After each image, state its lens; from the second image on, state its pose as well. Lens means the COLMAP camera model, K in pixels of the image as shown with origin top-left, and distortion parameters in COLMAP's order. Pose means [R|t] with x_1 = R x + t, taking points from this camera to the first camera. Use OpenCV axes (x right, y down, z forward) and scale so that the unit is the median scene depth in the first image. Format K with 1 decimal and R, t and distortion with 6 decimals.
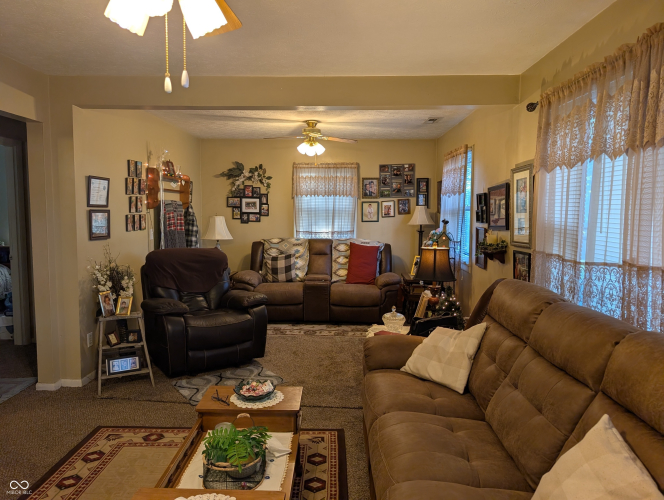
lens RADIAL K [[477.5, 0, 331.8], [0, 477.5, 249.8], [0, 0, 1]] dist [-0.006855, -0.001289]
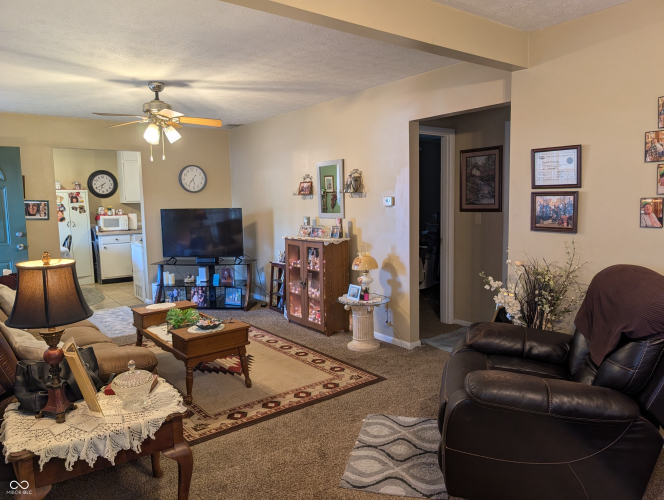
lens RADIAL K [[477.5, 0, 331.0], [0, 477.5, 249.2], [0, 0, 1]] dist [-0.006855, -0.001289]
pose [[-0.785984, 0.068561, -0.614433, 0.337345], [-0.039442, 0.986247, 0.160504, -0.136774], [0.616987, 0.150388, -0.772470, 1.862837]]
